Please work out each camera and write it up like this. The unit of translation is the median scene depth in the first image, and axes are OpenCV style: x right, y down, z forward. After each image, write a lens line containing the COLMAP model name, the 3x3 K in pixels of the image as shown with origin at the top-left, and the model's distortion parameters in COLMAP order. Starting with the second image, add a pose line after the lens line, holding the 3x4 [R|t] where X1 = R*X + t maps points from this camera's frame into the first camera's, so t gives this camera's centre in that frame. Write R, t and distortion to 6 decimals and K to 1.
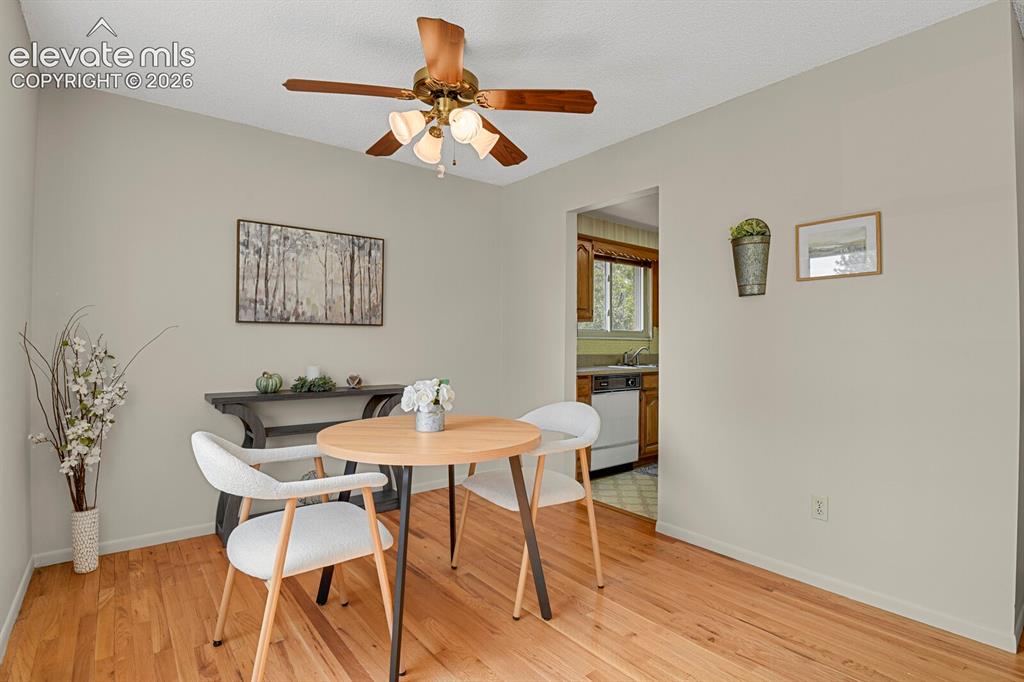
lens RADIAL K [[504.2, 0, 512.1], [0, 504.2, 339.3], [0, 0, 1]] dist [-0.021671, -0.003538]
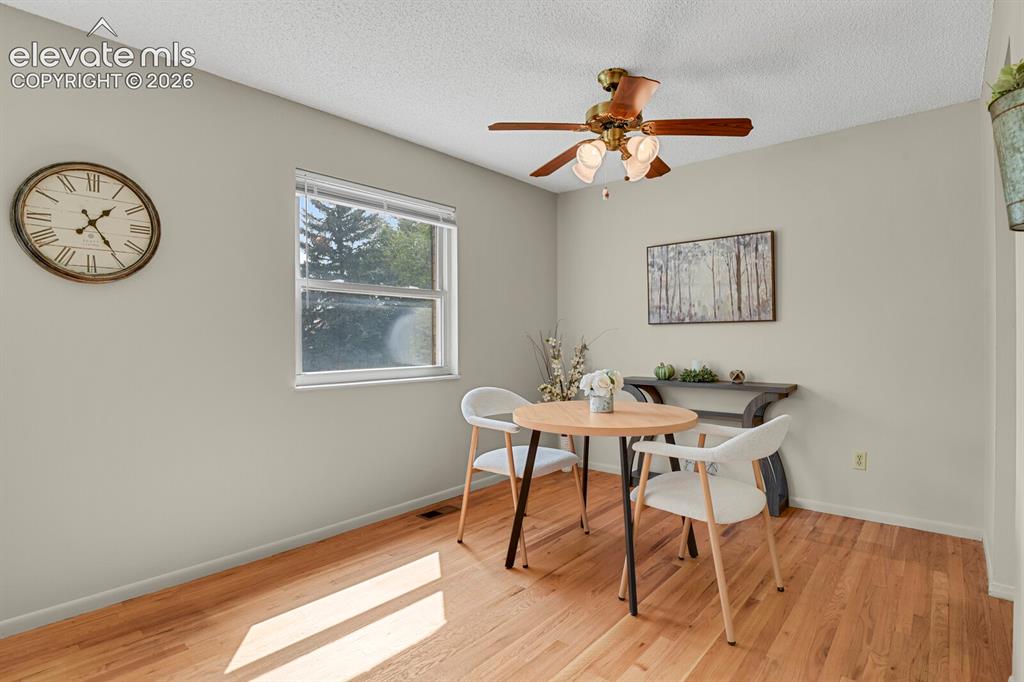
lens RADIAL K [[504.2, 0, 517.5], [0, 504.2, 339.6], [0, 0, 1]] dist [-0.021671, -0.003538]
pose [[0.188214, -0.004062, -0.982120, 0.644106], [0.013597, 0.999906, -0.001530, 0.003401], [0.982034, -0.013066, 0.188251, 0.374090]]
